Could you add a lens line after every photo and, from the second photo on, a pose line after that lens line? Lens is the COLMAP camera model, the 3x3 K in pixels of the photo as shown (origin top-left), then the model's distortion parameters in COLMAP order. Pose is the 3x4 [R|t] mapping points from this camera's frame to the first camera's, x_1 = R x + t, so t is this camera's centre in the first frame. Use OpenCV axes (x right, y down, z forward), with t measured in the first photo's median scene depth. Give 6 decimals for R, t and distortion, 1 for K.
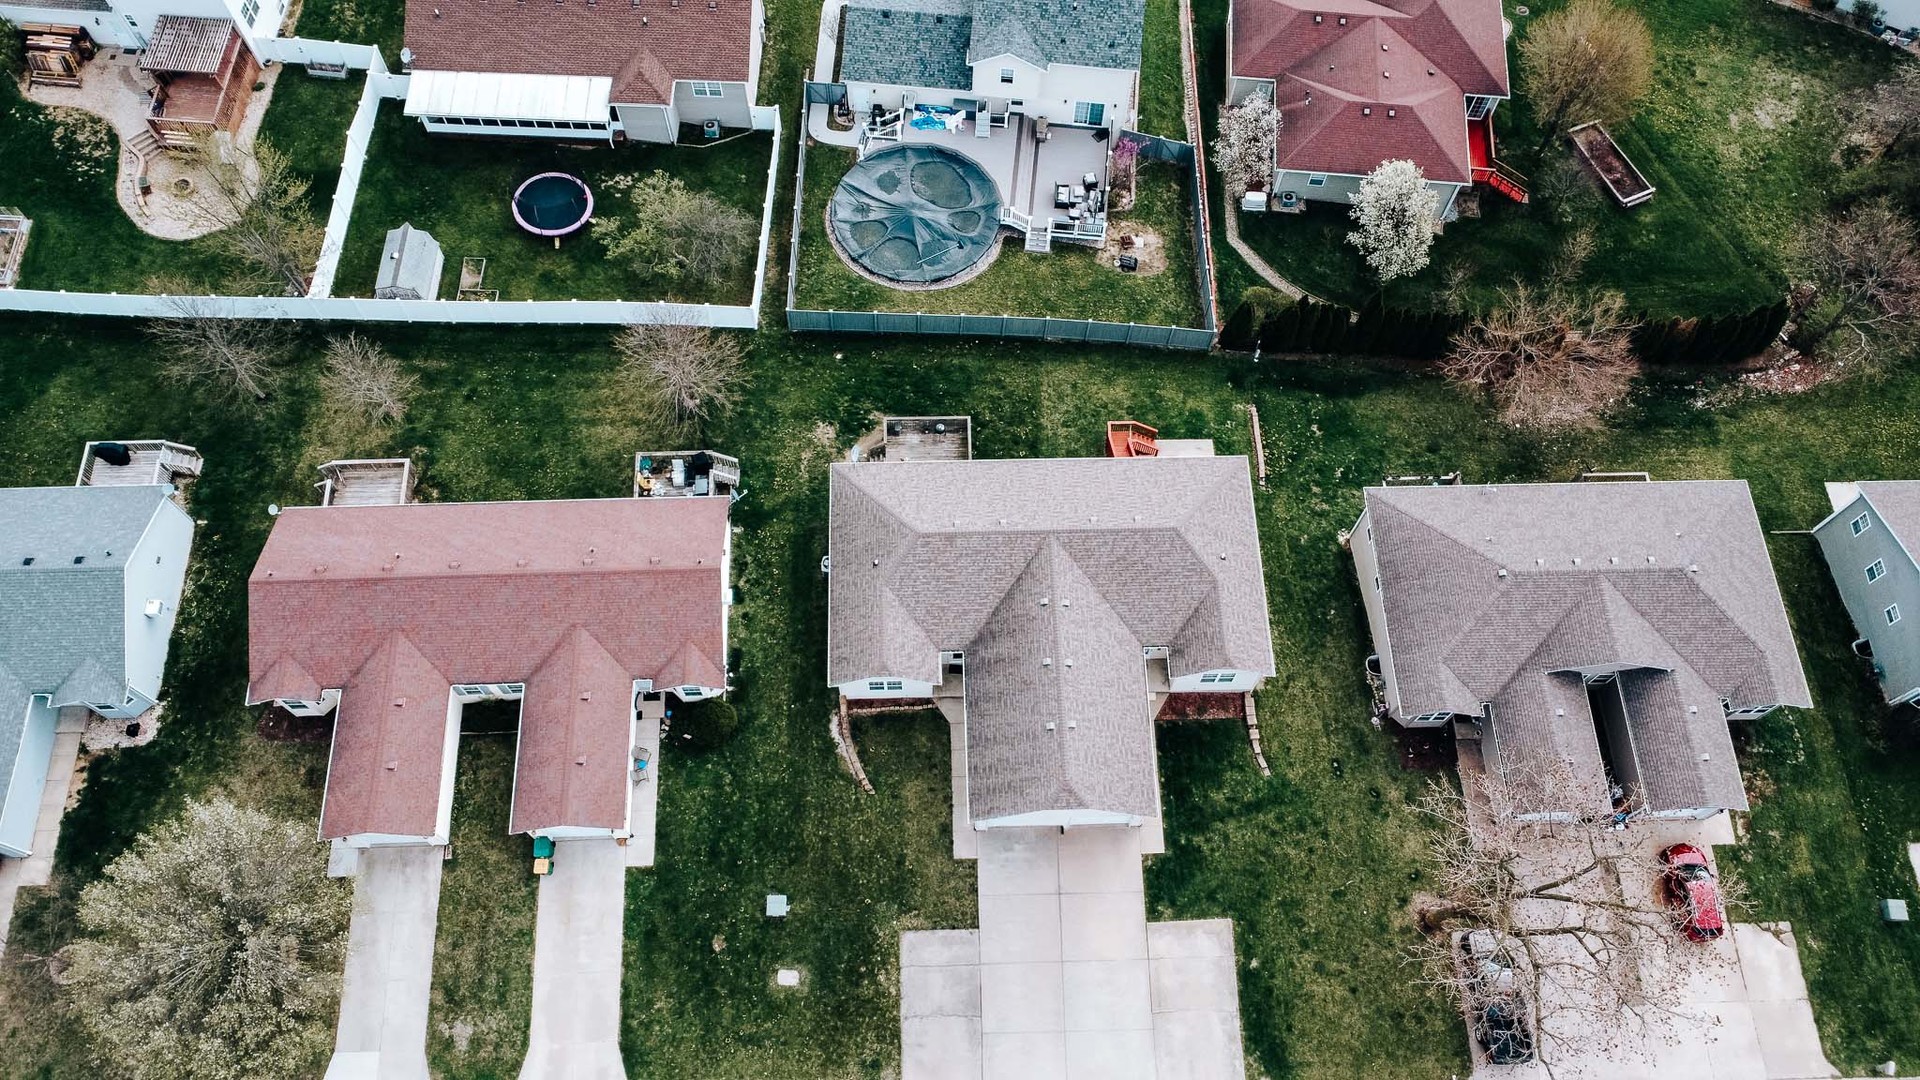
lens RADIAL K [[1370.1, 0, 960.0], [0, 1370.1, 540.0], [0, 0, 1]] dist [0.004797, 0.001247]
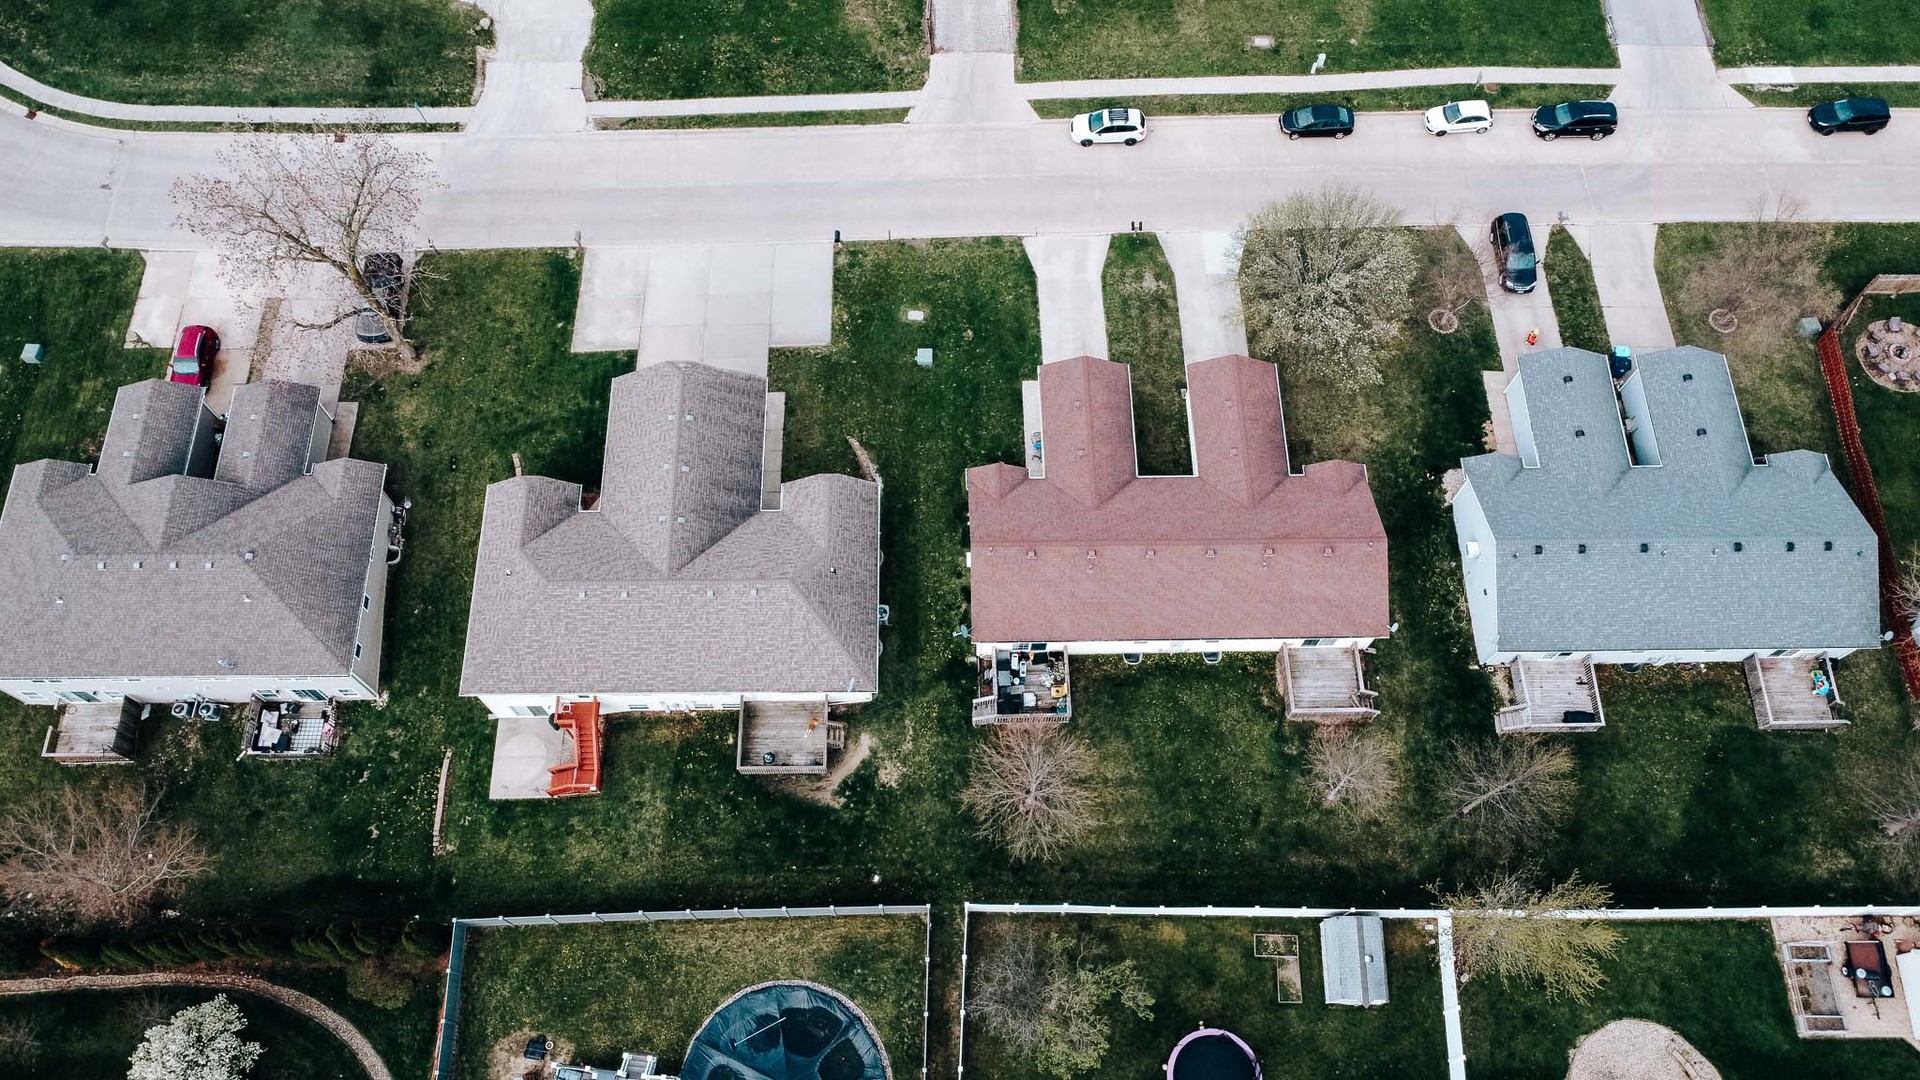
lens RADIAL K [[1370.1, 0, 960.0], [0, 1370.1, 540.0], [0, 0, 1]] dist [0.004797, 0.001247]
pose [[-0.999066, -0.031097, -0.029997, -0.129190], [-0.000556, -0.684945, 0.728594, -0.762086], [-0.043204, 0.727930, 0.684288, 0.236279]]
